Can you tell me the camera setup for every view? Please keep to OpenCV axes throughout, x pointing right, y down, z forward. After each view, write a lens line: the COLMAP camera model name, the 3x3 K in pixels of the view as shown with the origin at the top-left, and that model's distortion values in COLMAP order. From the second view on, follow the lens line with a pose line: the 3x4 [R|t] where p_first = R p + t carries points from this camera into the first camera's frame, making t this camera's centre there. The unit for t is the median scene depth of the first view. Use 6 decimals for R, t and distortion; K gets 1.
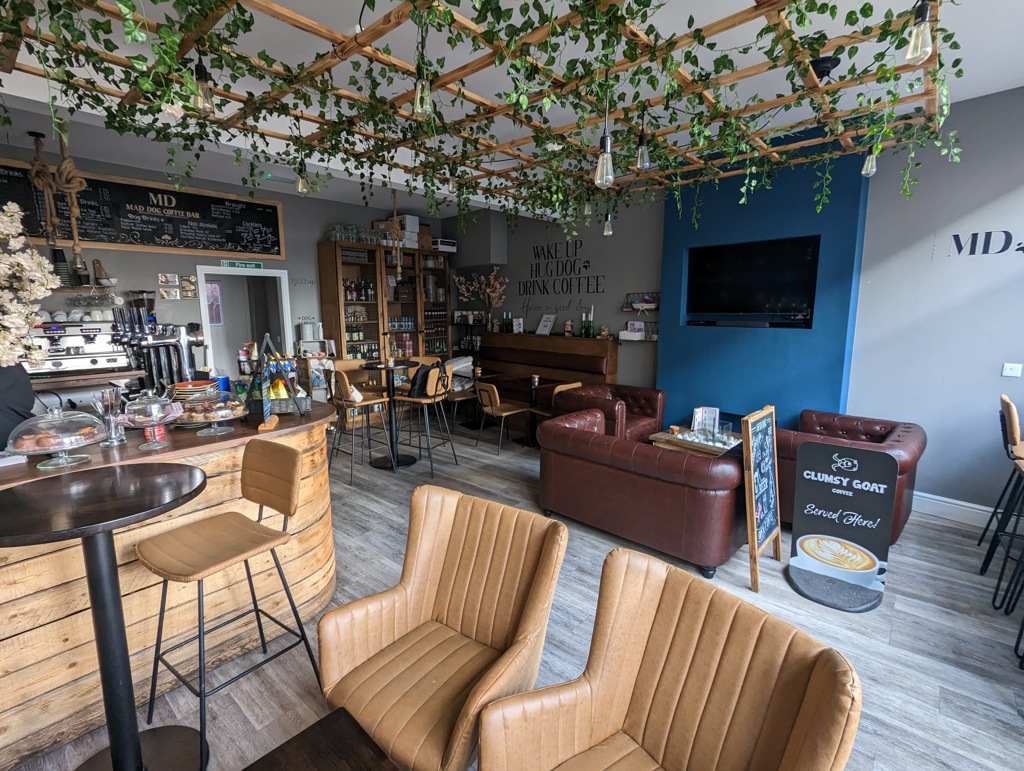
lens RADIAL K [[487.4, 0, 512.0], [0, 487.4, 385.5], [0, 0, 1]] dist [0.002480, 0.000233]
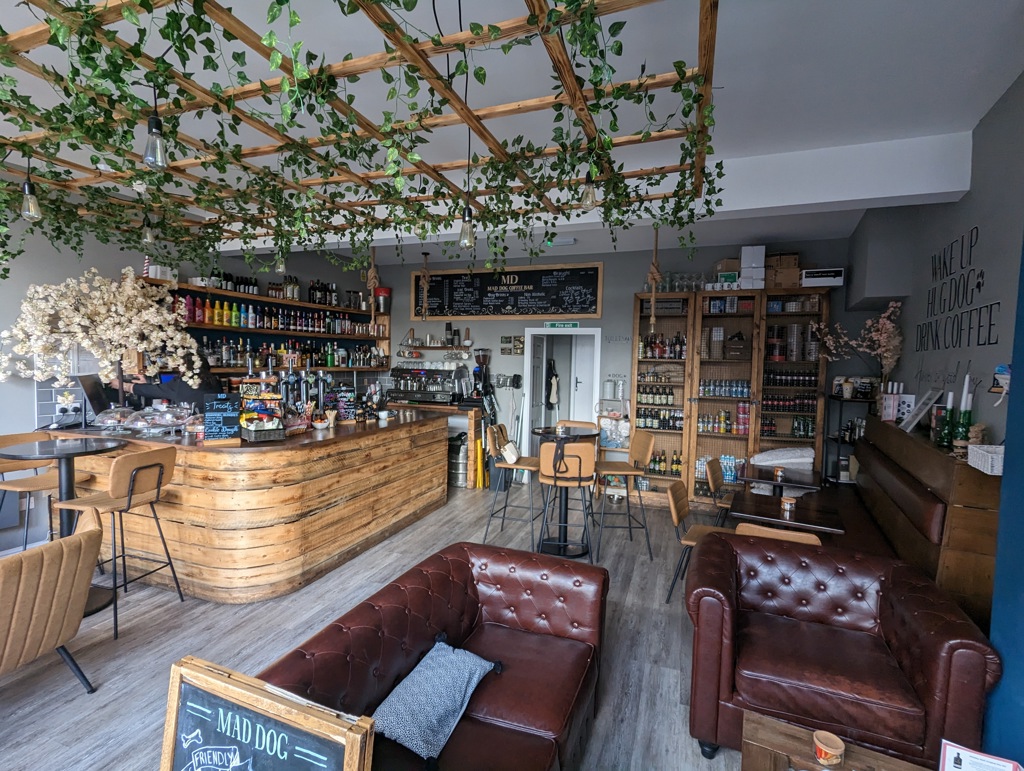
lens RADIAL K [[487.4, 0, 512.0], [0, 487.4, 385.5], [0, 0, 1]] dist [0.002480, 0.000233]
pose [[0.357868, 0.061225, -0.931763, 0.438319], [-0.170464, 0.985364, -0.000724, -0.091636], [0.918081, 0.159091, 0.363067, 0.511209]]
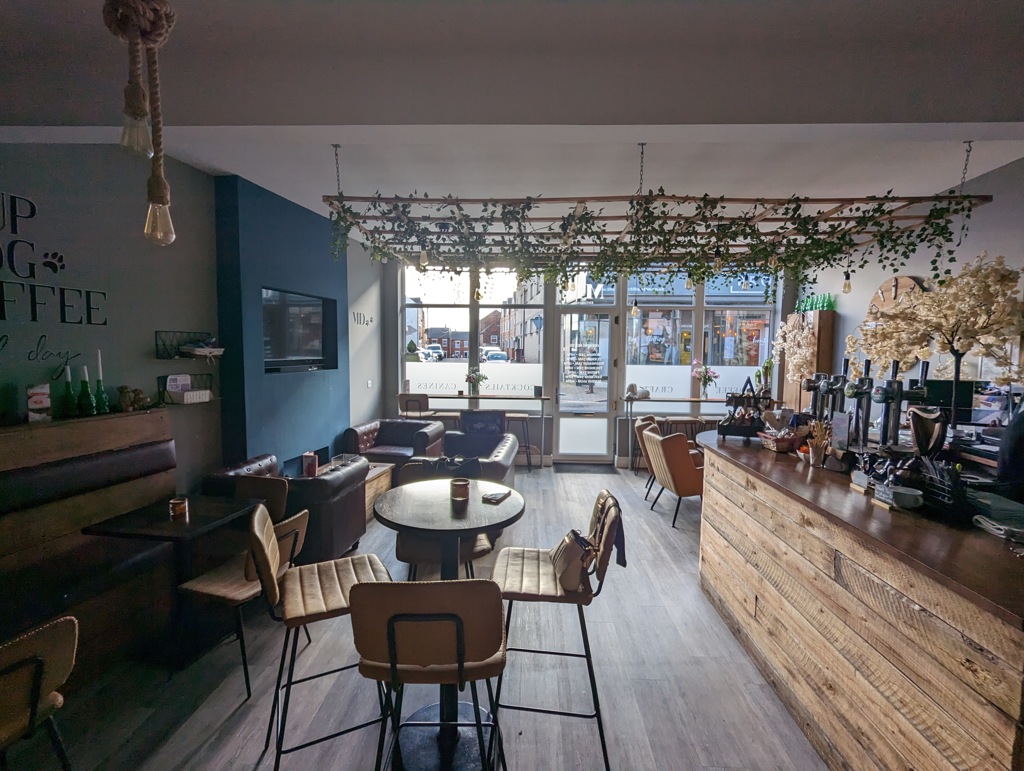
lens RADIAL K [[487.4, 0, 512.0], [0, 487.4, 385.5], [0, 0, 1]] dist [0.002480, 0.000233]
pose [[-0.616194, -0.059742, 0.785325, -0.514813], [0.117177, 0.979068, 0.166422, -0.169854], [-0.778829, 0.194570, -0.596296, 1.023160]]
